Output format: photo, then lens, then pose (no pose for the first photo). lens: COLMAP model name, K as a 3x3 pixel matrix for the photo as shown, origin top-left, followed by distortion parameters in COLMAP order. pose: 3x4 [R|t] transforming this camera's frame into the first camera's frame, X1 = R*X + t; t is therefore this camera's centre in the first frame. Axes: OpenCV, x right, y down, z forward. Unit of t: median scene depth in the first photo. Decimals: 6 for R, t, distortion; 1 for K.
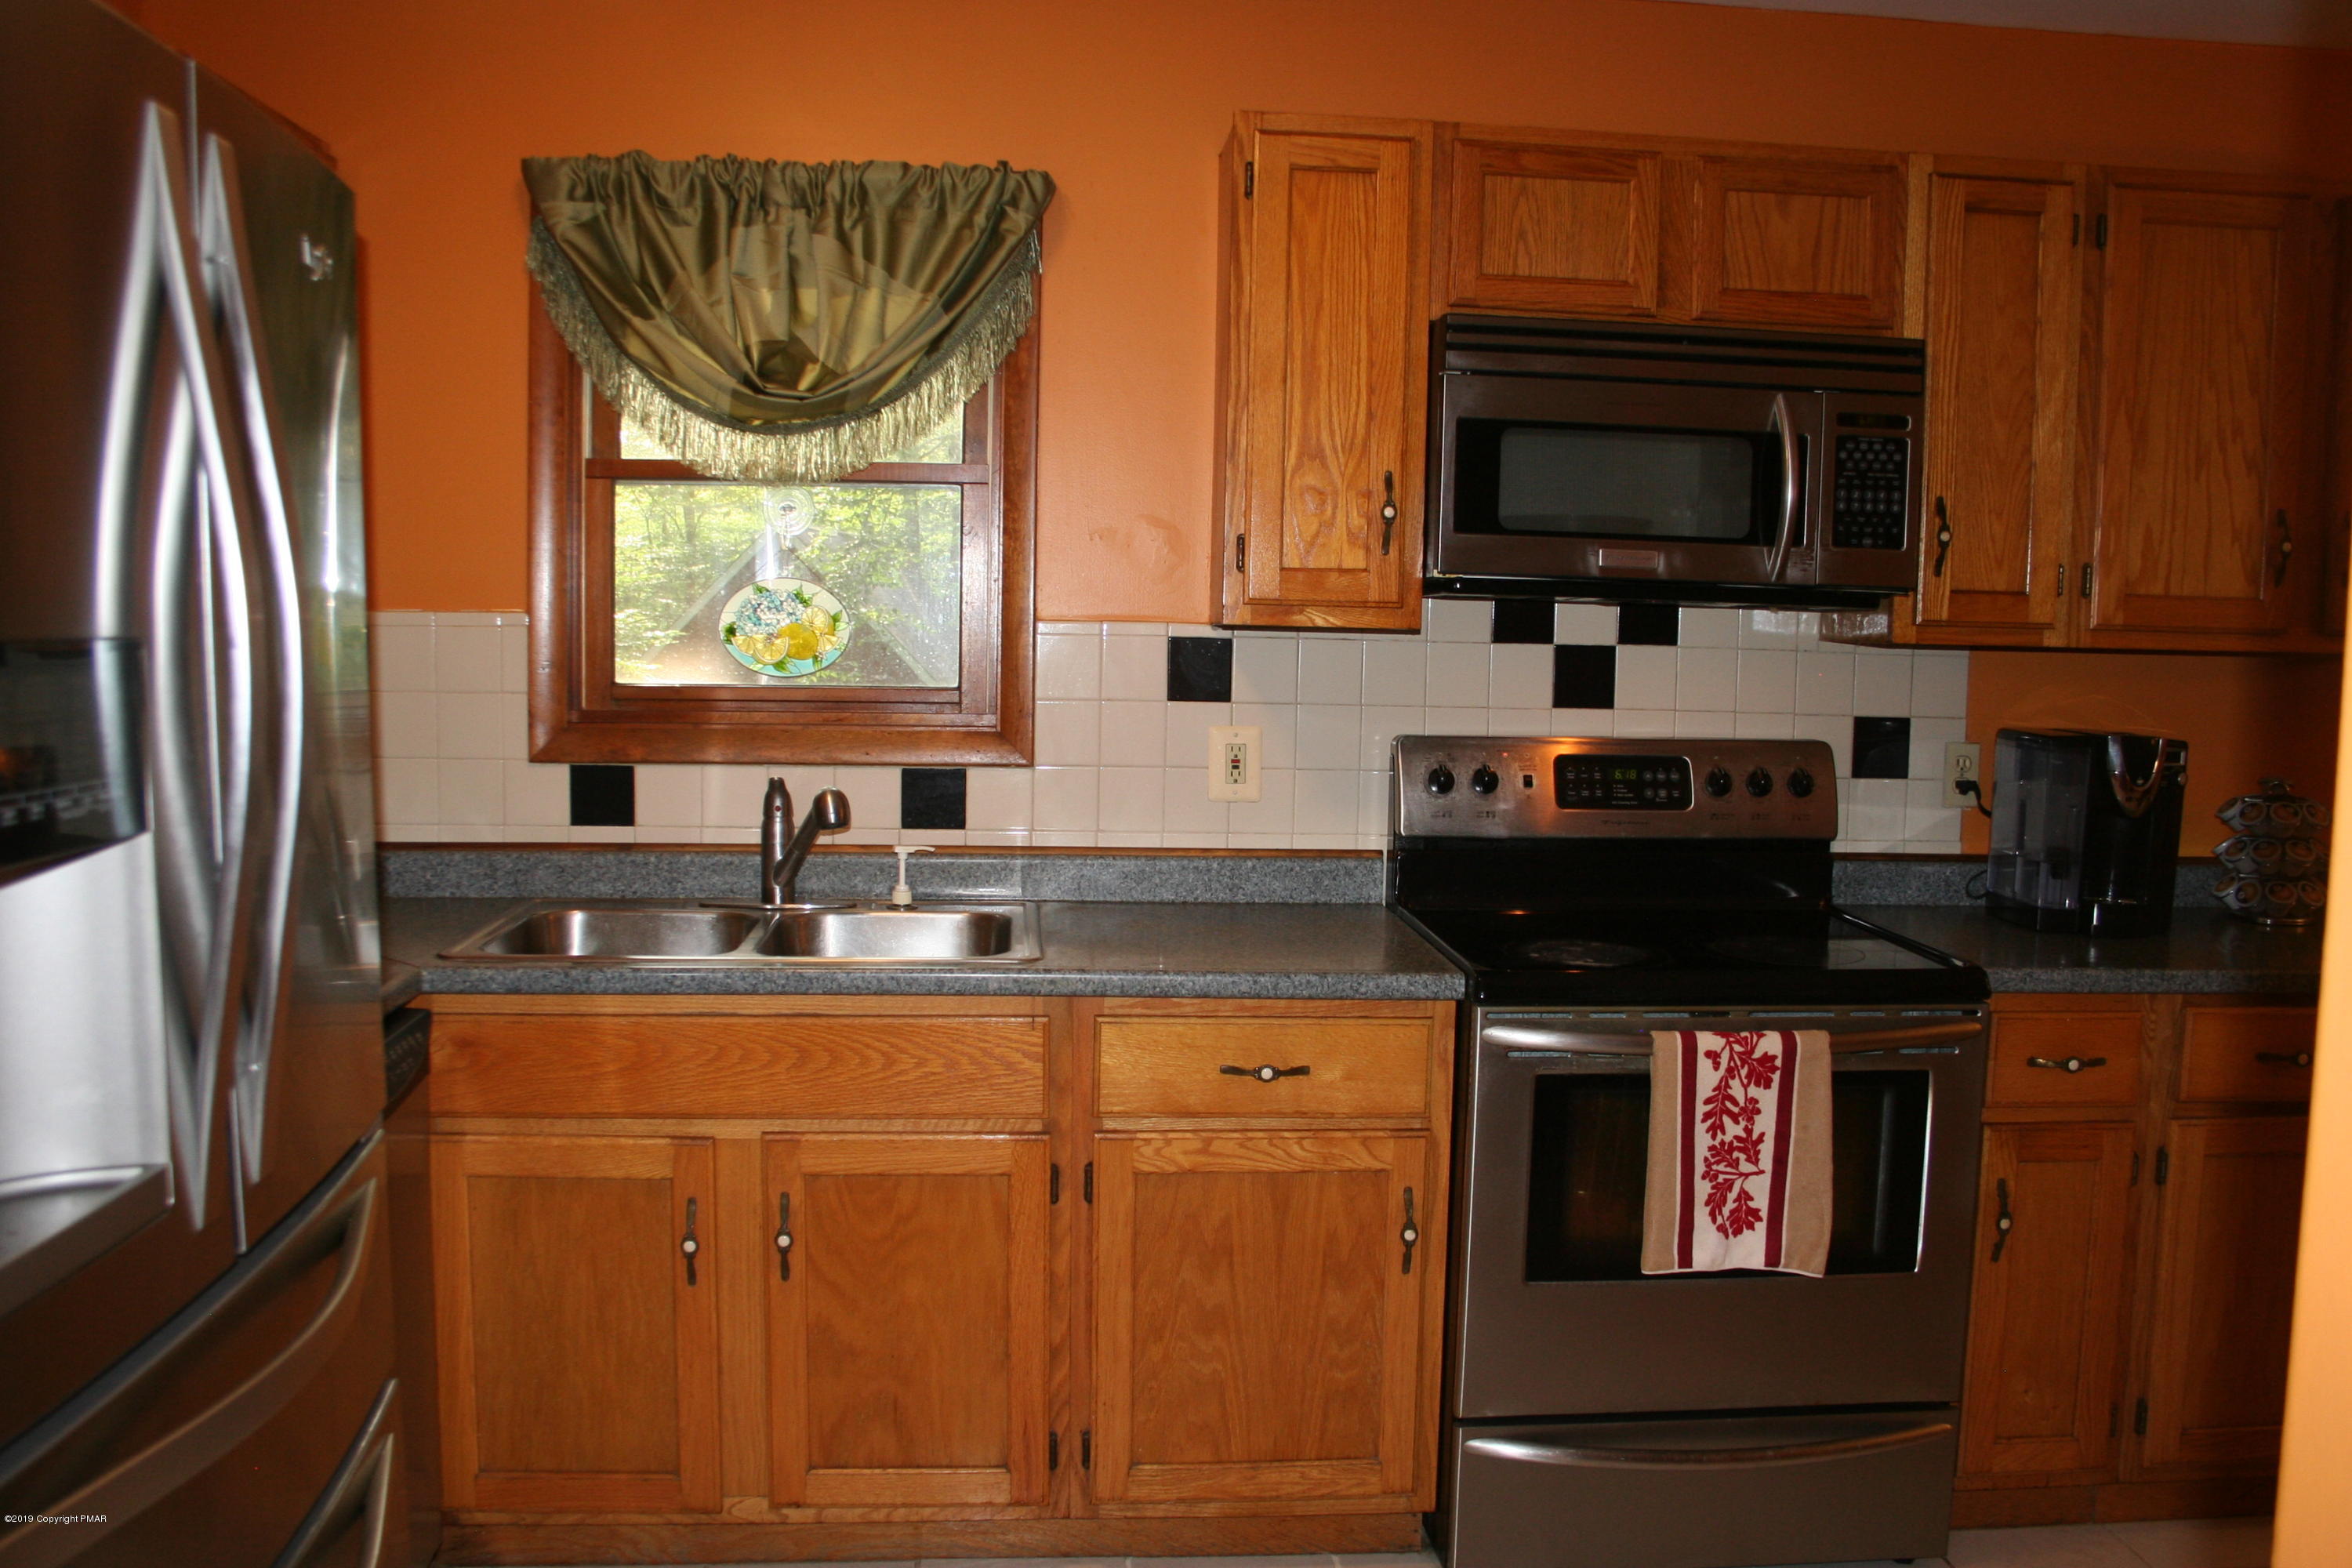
lens RADIAL K [[1969.1, 0, 1172.0], [0, 1969.1, 790.7], [0, 0, 1]] dist [-0.156240, 0.137815]
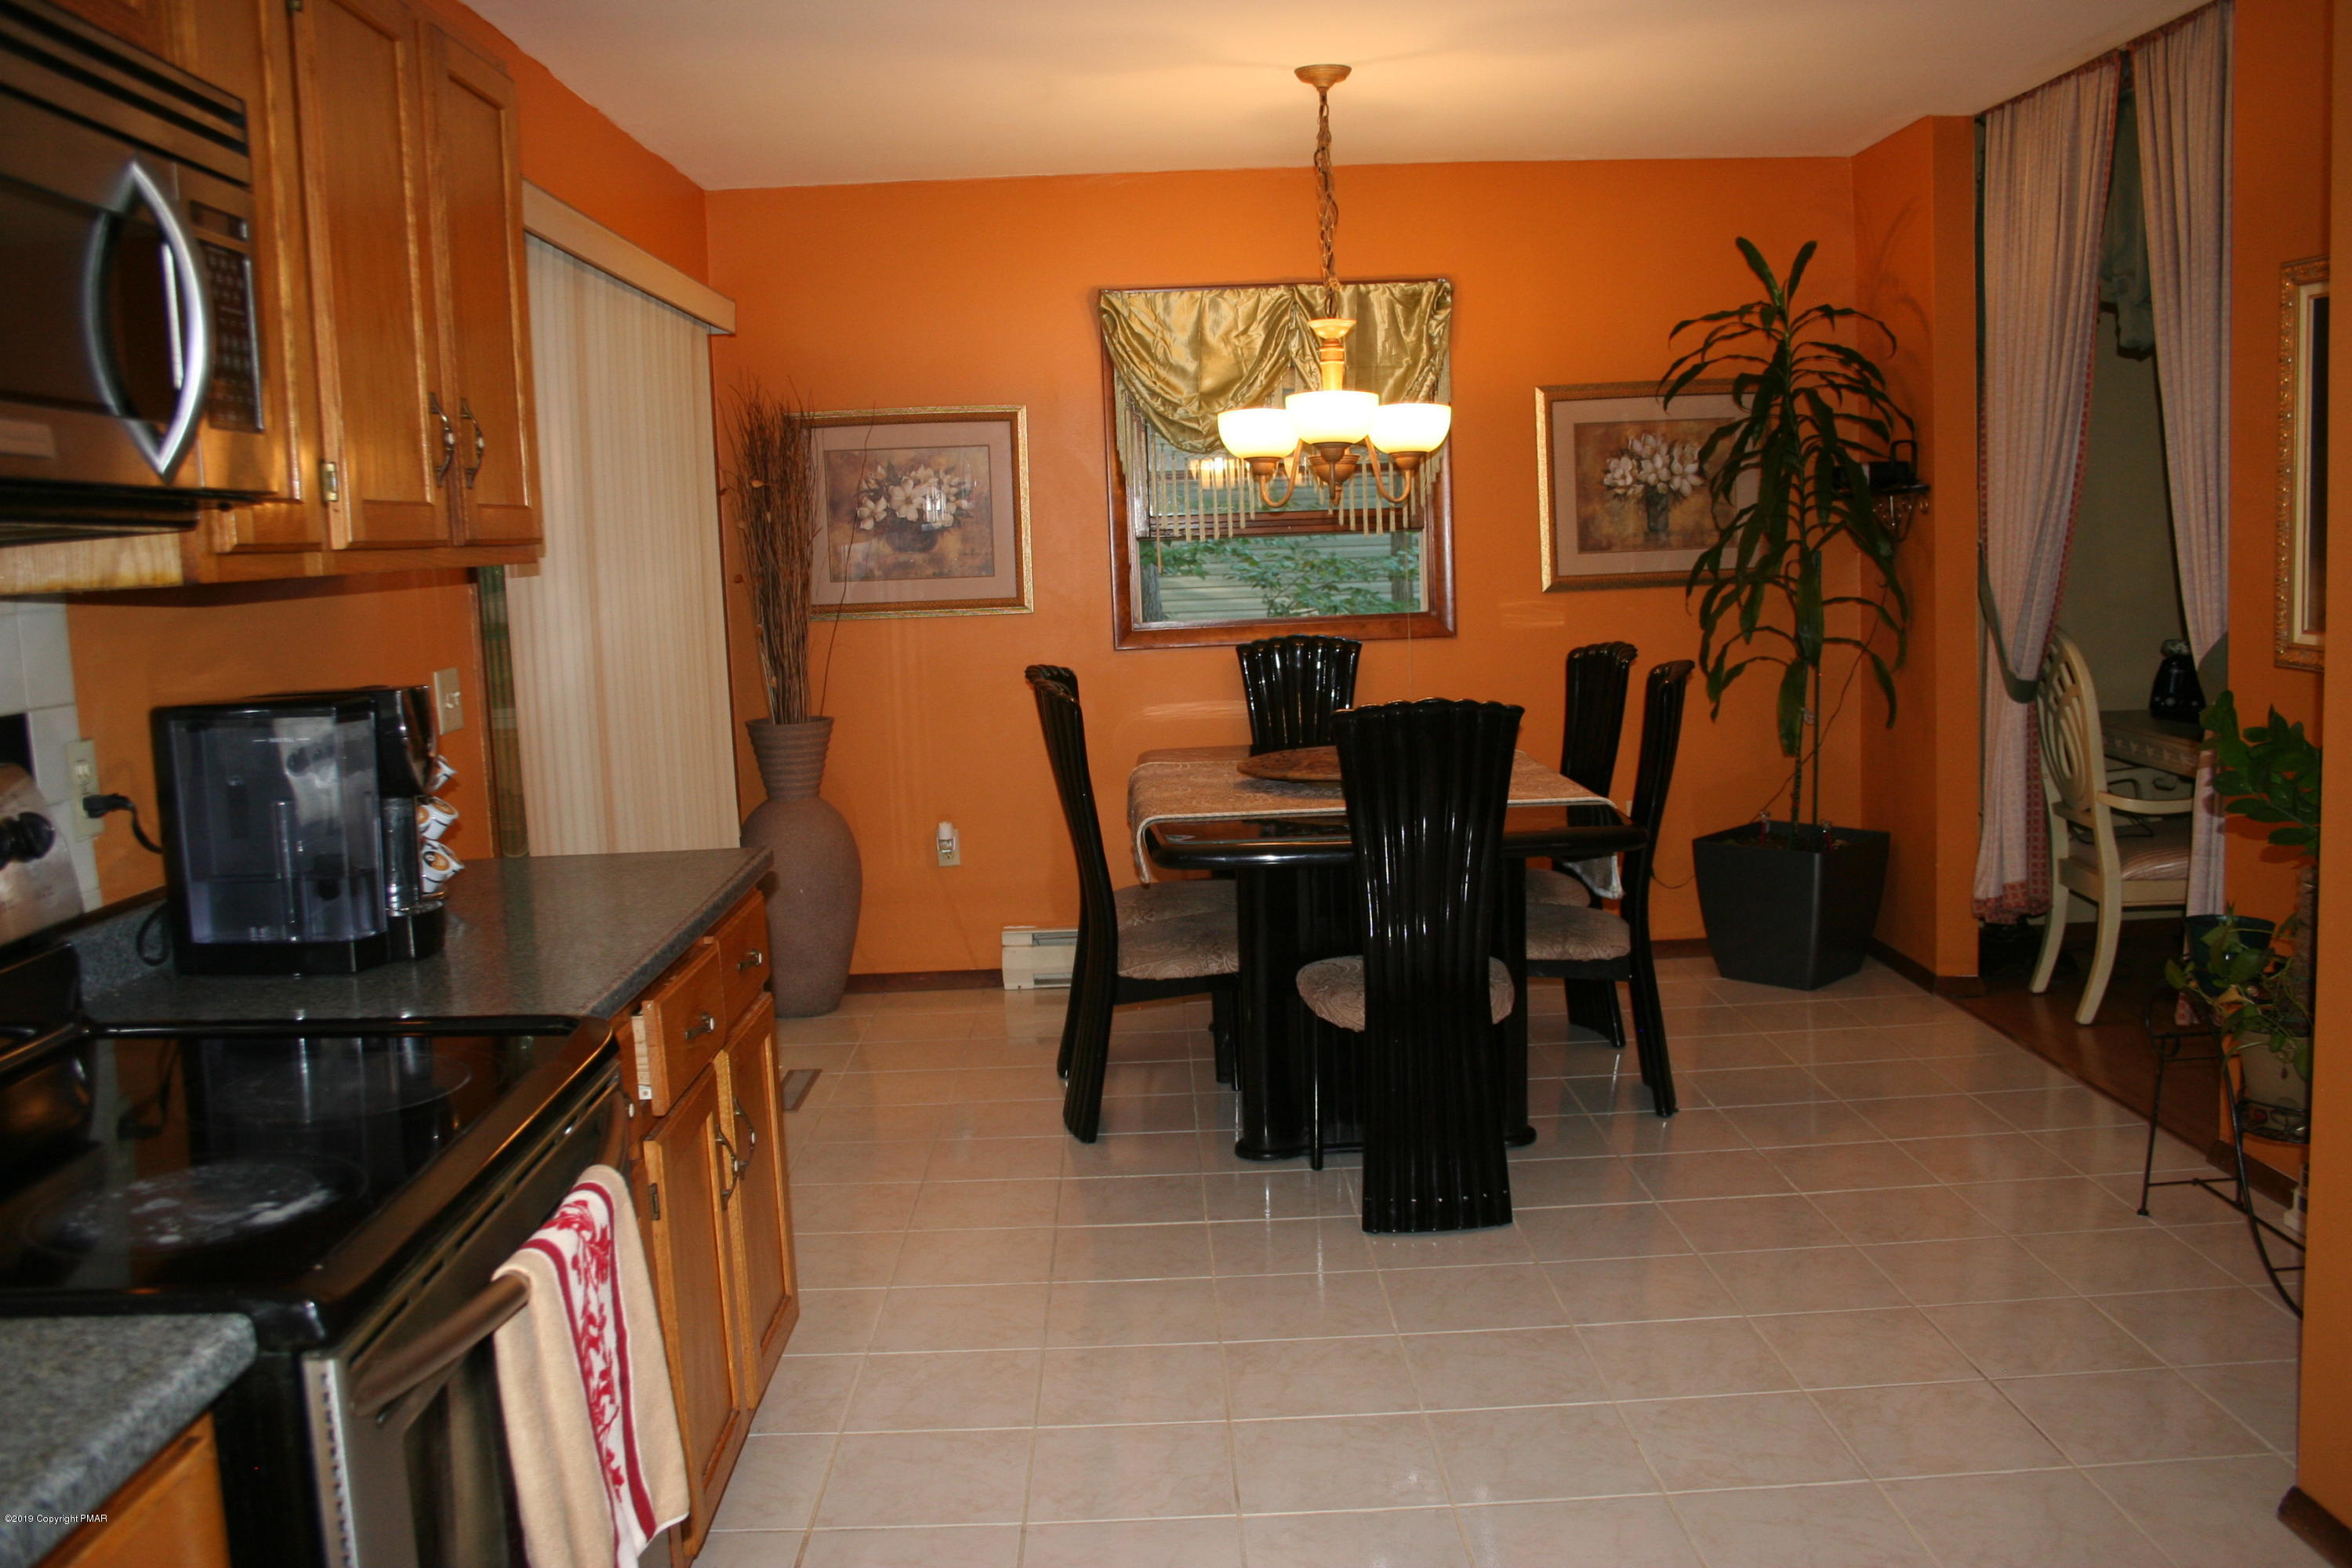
lens RADIAL K [[1969.1, 0, 1172.0], [0, 1969.1, 790.7], [0, 0, 1]] dist [-0.156240, 0.137815]
pose [[0.062793, -0.150555, 0.986605, -0.240290], [0.132023, 0.981122, 0.141316, -0.057777], [-0.989256, 0.121381, 0.081484, 0.668544]]
